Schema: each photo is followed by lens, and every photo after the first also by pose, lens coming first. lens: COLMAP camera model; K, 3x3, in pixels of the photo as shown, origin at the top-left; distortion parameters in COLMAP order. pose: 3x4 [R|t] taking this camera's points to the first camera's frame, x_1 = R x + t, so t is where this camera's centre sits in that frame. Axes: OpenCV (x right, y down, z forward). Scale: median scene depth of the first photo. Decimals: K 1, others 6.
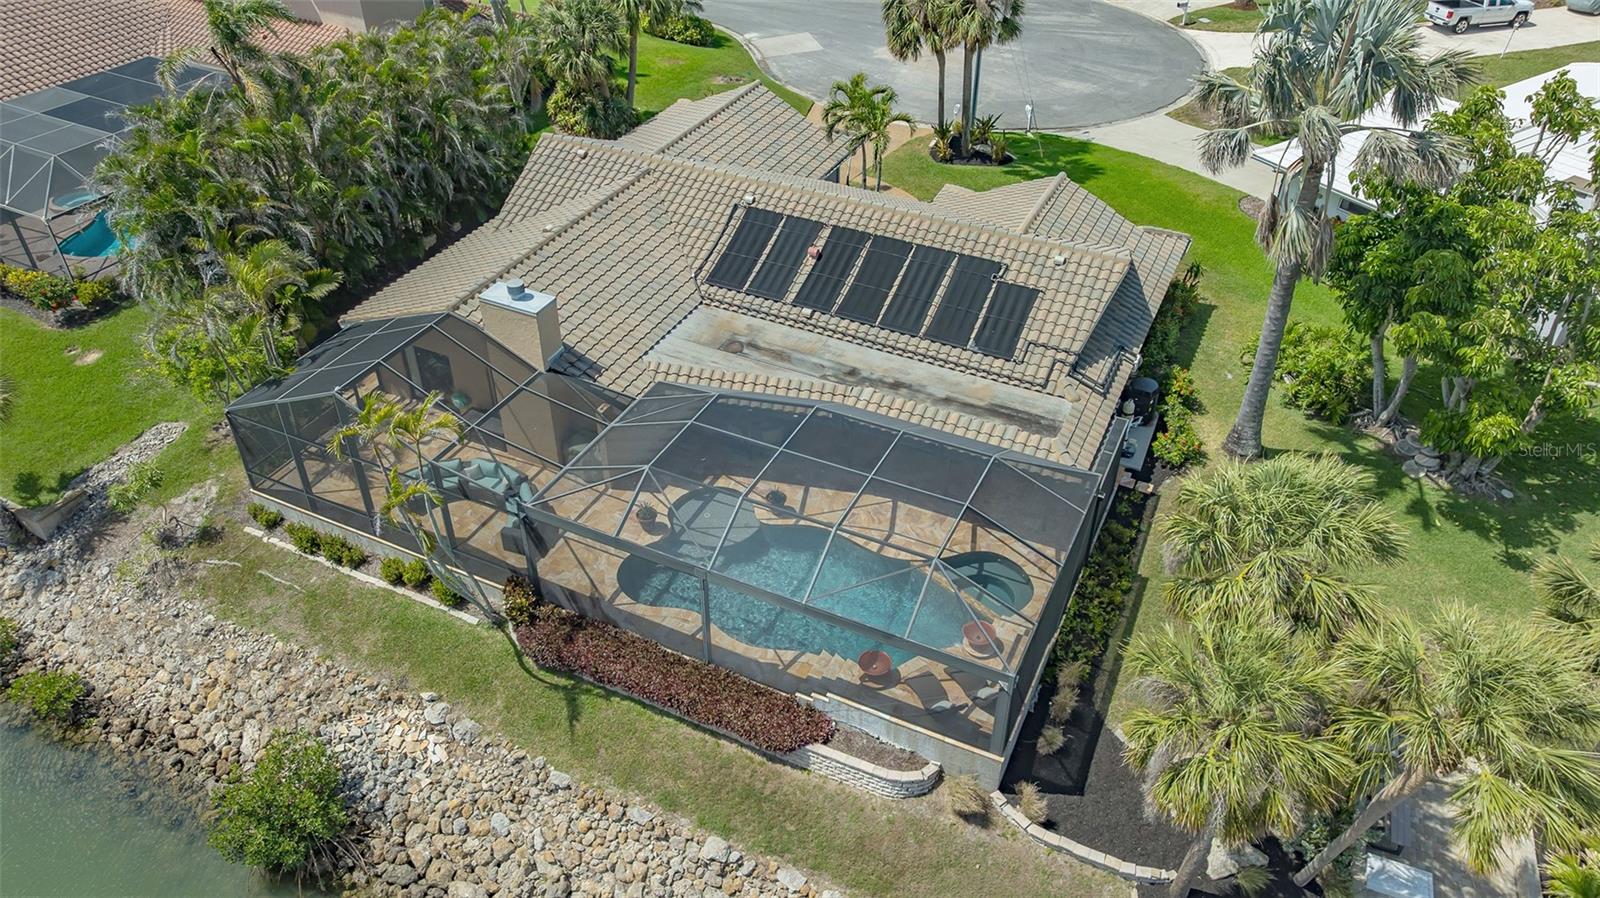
lens RADIAL K [[1134.3, 0, 804.7], [0, 1134.3, 446.9], [0, 0, 1]] dist [-0.030566, 0.020502]
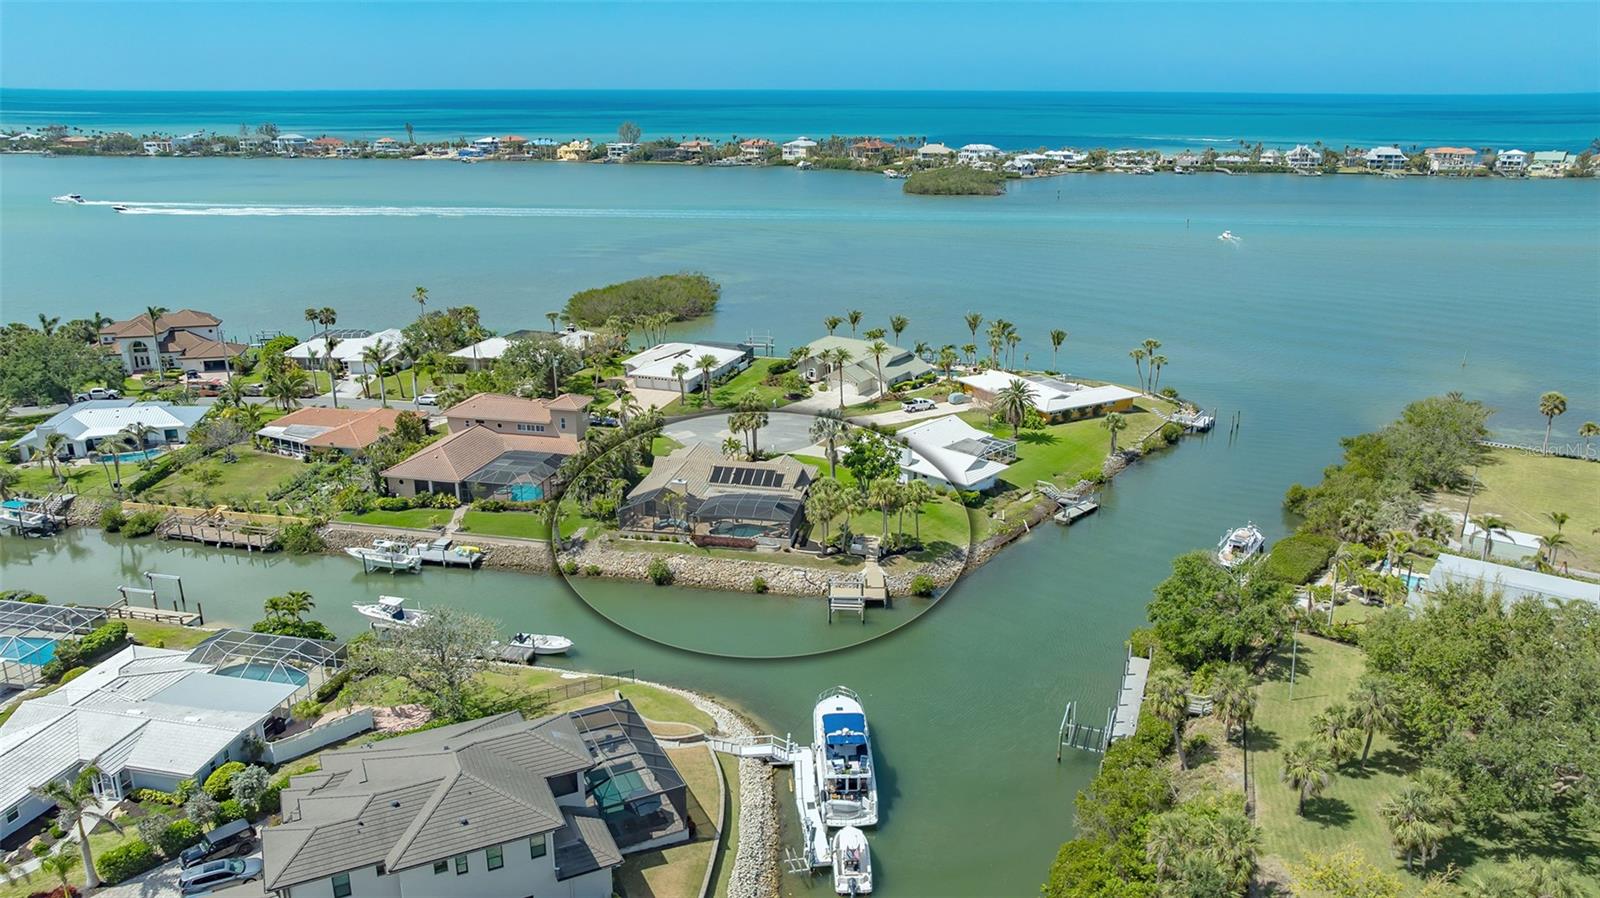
lens RADIAL K [[1134.3, 0, 804.7], [0, 1134.3, 446.9], [0, 0, 1]] dist [-0.030566, 0.020502]
pose [[0.967920, -0.082573, 0.237301, -0.809551], [0.157724, 0.934869, -0.318031, 1.253773], [-0.195585, 0.345256, 0.917902, -3.332230]]
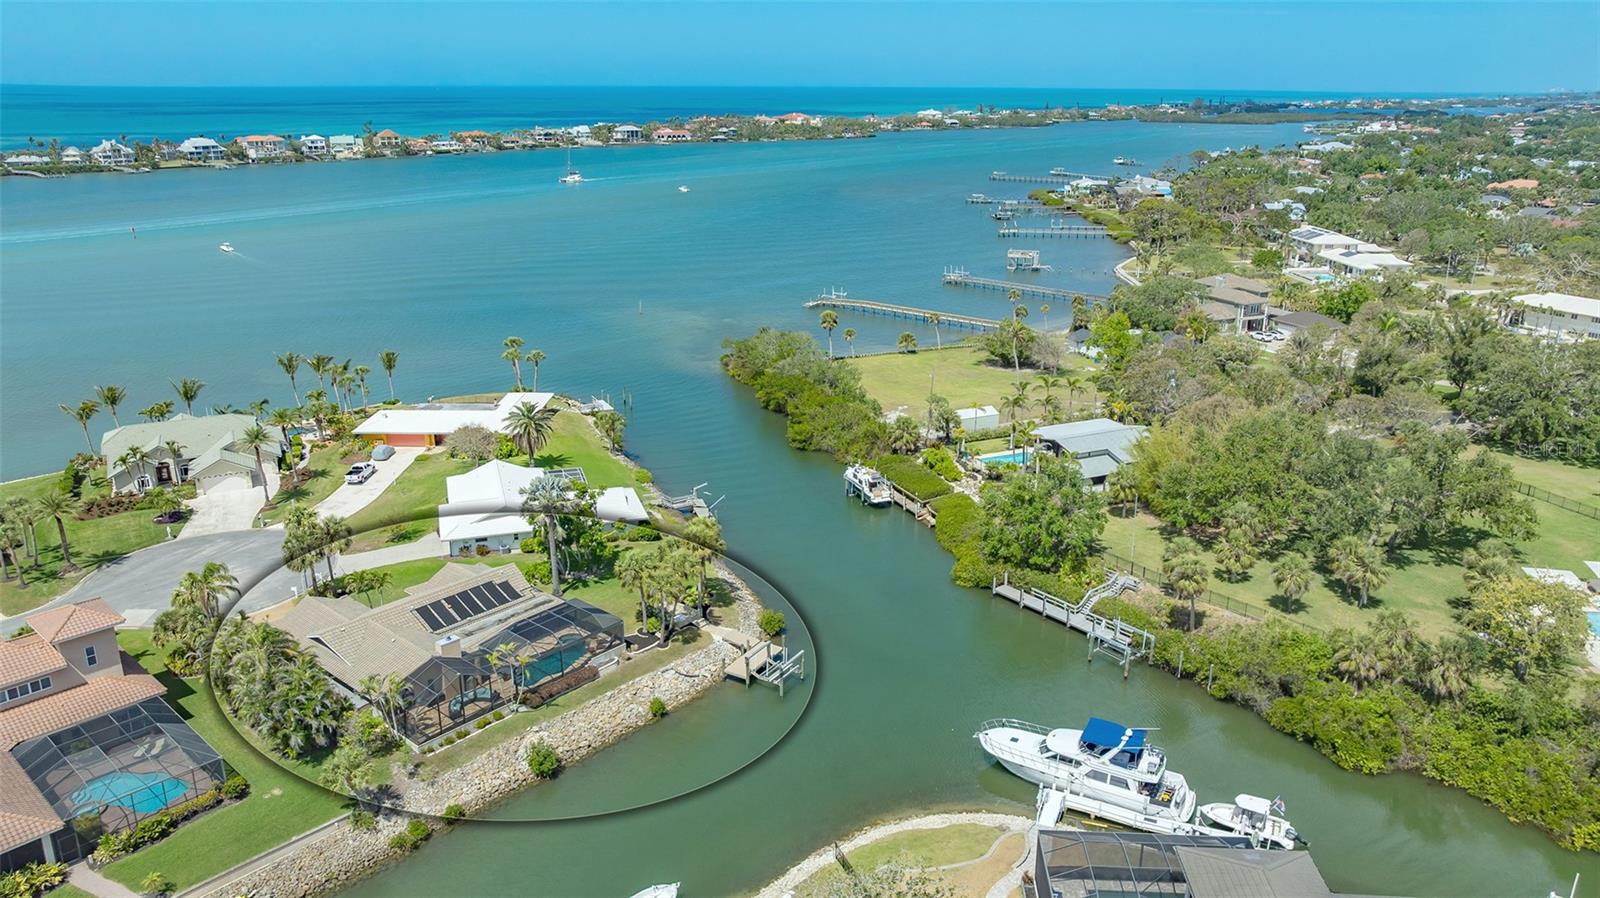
lens RADIAL K [[1126.4, 0, 800.0], [0, 1126.4, 449.0], [0, 0, 1]] dist [-0.026206, 0.049261]
pose [[0.264193, -0.307211, 0.914234, -2.577582], [0.587938, 0.802721, 0.099838, -0.279147], [-0.764546, 0.511137, 0.392694, -1.232386]]
